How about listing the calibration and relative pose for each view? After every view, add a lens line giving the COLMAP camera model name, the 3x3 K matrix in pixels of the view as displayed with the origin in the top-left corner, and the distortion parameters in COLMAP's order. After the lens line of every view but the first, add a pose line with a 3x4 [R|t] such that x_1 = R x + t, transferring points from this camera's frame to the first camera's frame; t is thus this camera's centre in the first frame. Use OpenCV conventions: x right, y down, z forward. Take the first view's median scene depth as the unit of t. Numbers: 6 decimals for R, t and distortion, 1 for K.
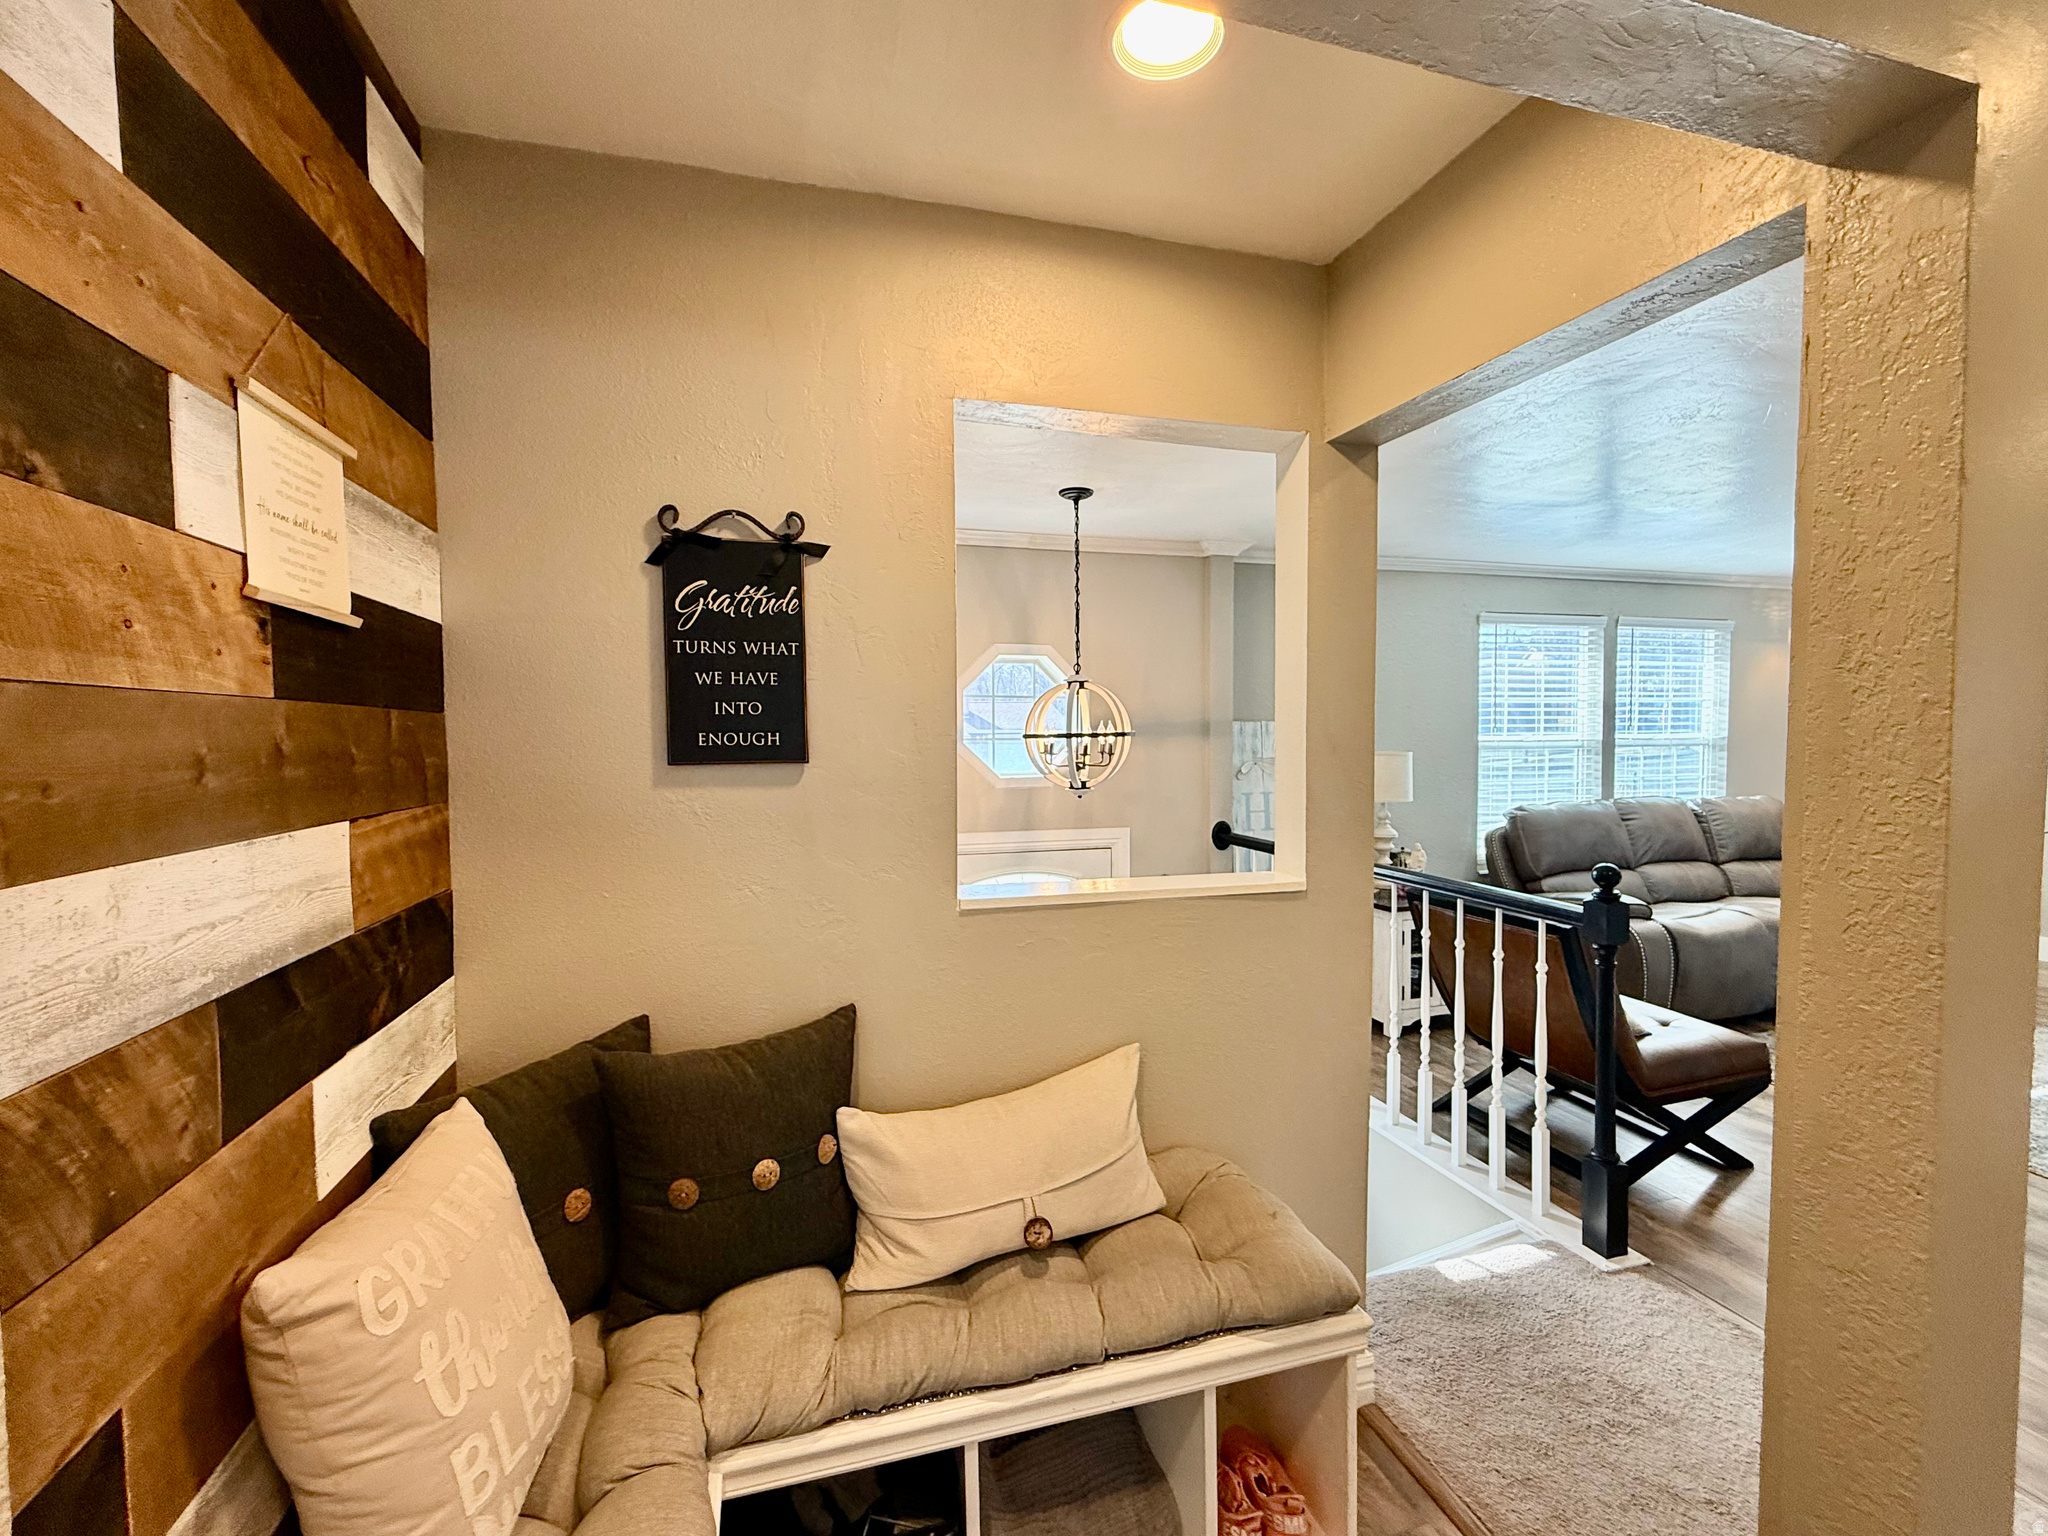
lens RADIAL K [[892.9, 0, 1010.4], [0, 892.9, 768.2], [0, 0, 1]] dist [-0.003450, -0.000361]
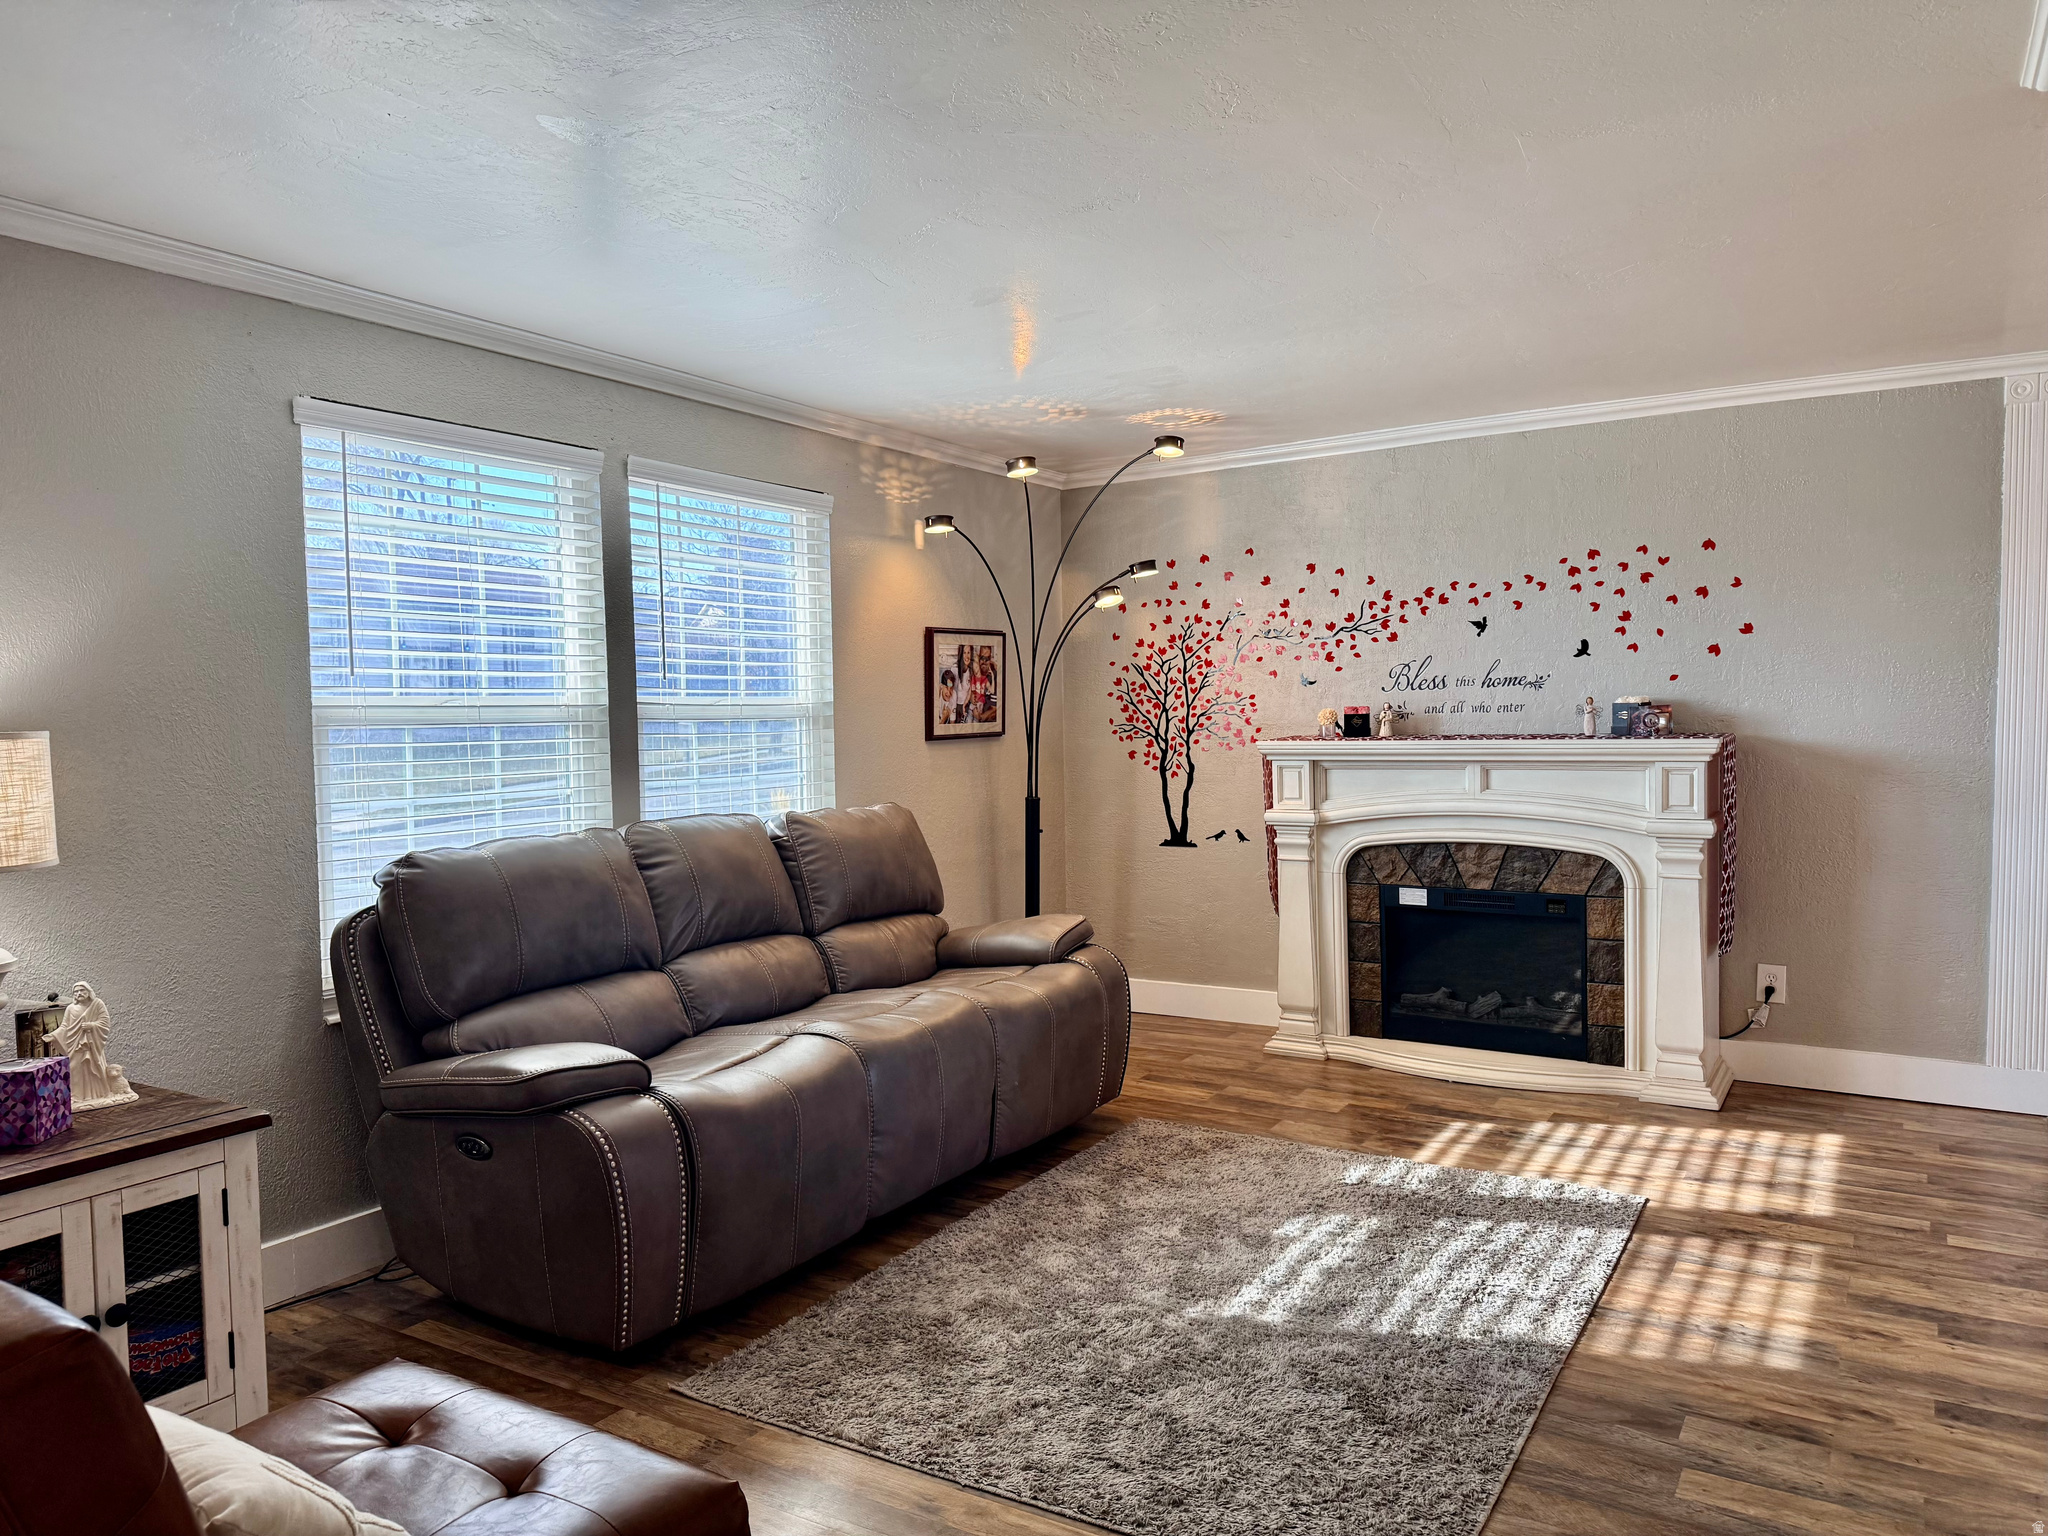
lens RADIAL K [[1422.7, 0, 1031.3], [0, 1422.7, 773.2], [0, 0, 1]] dist [0.038731, -0.037088]
pose [[0.737704, -0.033488, 0.674294, 0.323346], [0.039534, 0.999198, 0.006372, 0.010131], [-0.673966, 0.021957, 0.738436, 0.281720]]
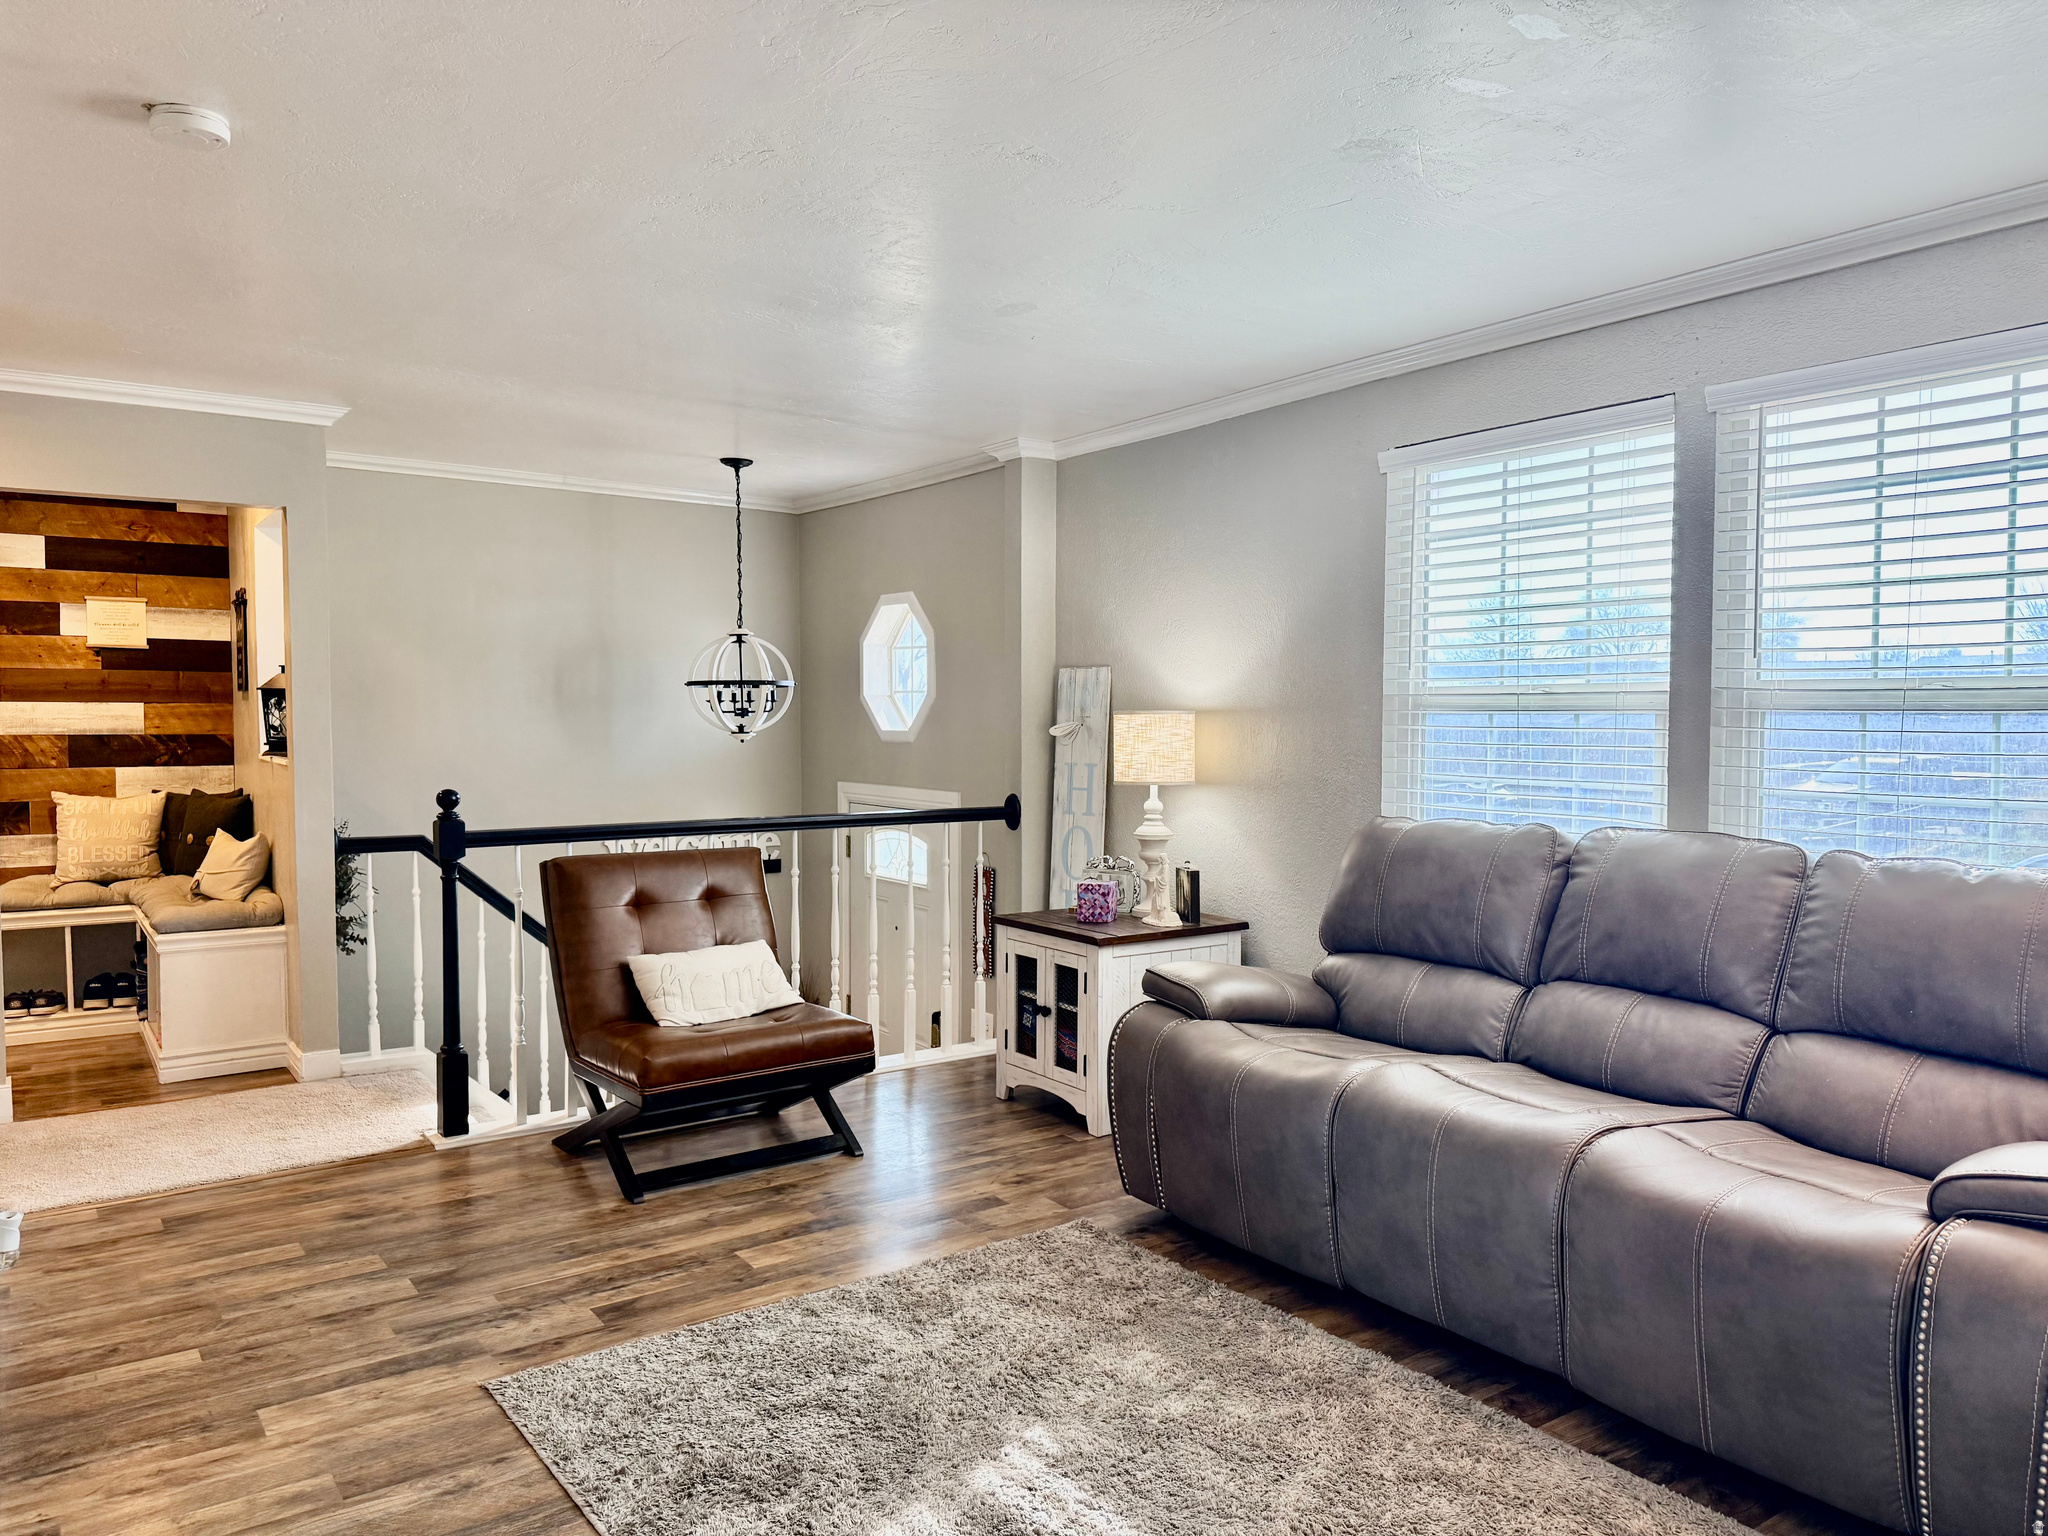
lens RADIAL K [[1422.7, 0, 1036.0], [0, 1422.7, 769.2], [0, 0, 1]] dist [0.038731, -0.037088]
pose [[0.335303, 0.045595, -0.941006, 1.266648], [-0.043149, 0.998523, 0.033007, -0.004353], [0.941122, 0.029536, 0.336775, 0.521936]]
